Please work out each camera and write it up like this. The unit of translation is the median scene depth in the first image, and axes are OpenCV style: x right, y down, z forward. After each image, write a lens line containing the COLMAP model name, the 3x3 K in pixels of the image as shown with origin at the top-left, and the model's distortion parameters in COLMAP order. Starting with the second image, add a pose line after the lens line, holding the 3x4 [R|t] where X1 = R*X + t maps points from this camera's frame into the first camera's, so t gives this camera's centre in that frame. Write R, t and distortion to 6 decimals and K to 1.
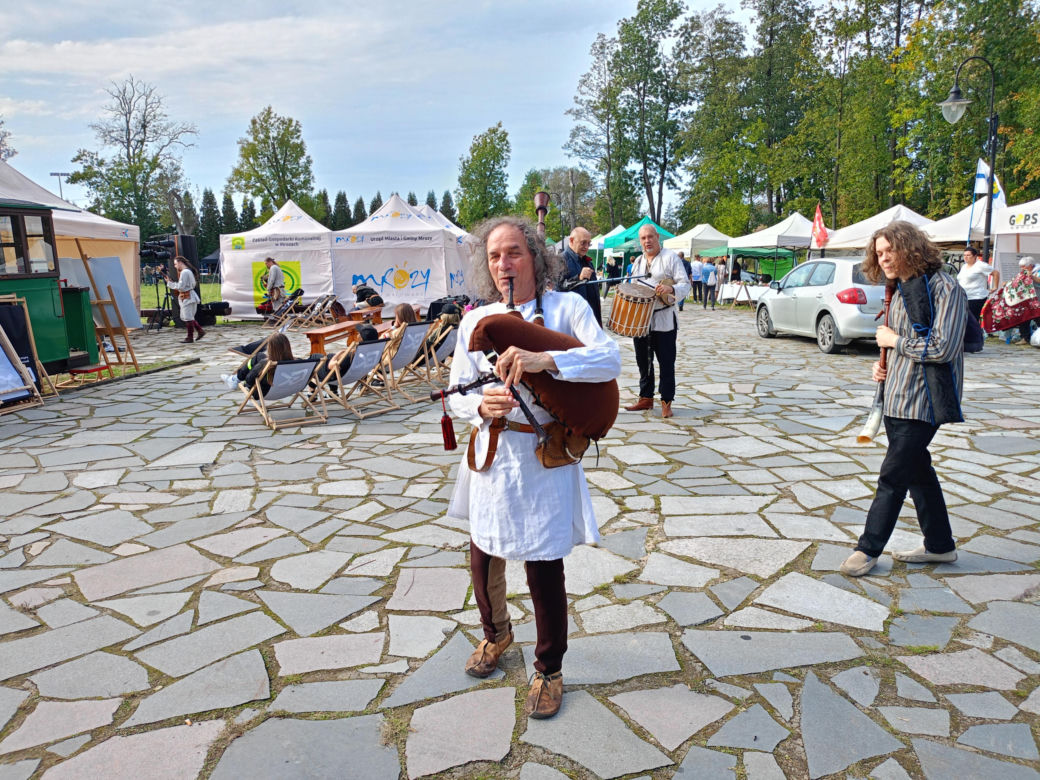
lens RADIAL K [[763.0, 0, 518.1], [0, 763.0, 386.3], [0, 0, 1]] dist [0.027577, -0.025587]
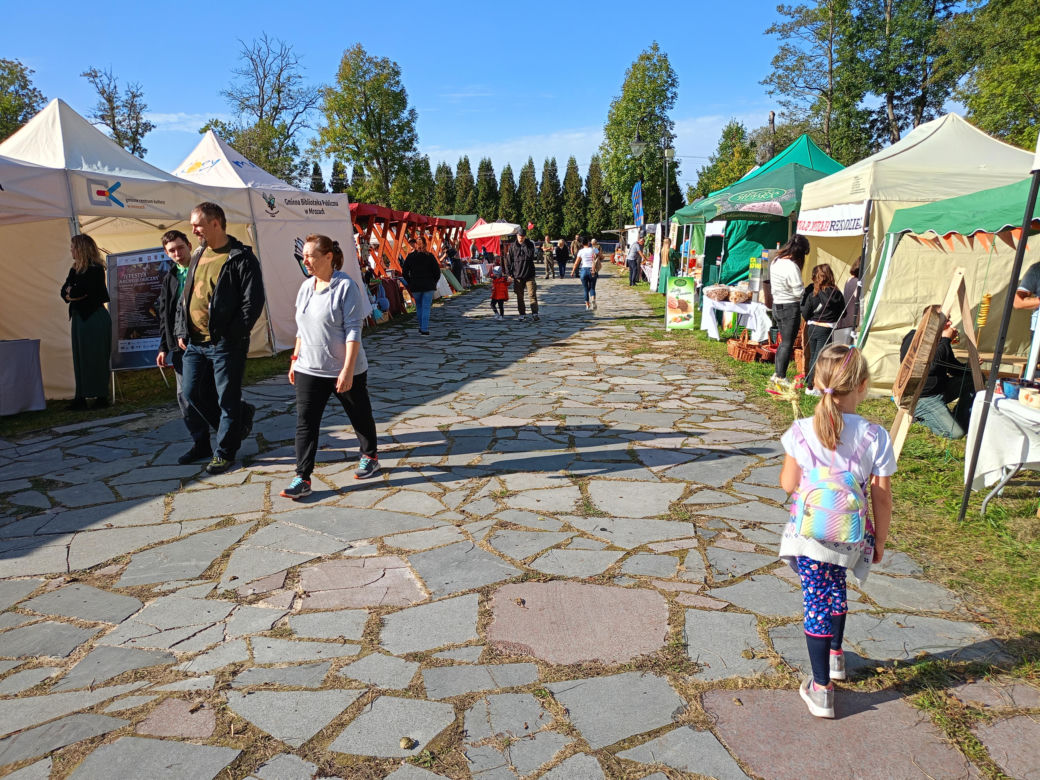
lens RADIAL K [[763.0, 0, 518.1], [0, 763.0, 386.3], [0, 0, 1]] dist [0.027577, -0.025587]
pose [[0.934832, 0.068994, -0.348324, 0.116065], [-0.066448, 0.997604, 0.019265, -0.028716], [0.348818, 0.005136, 0.937176, 0.258858]]
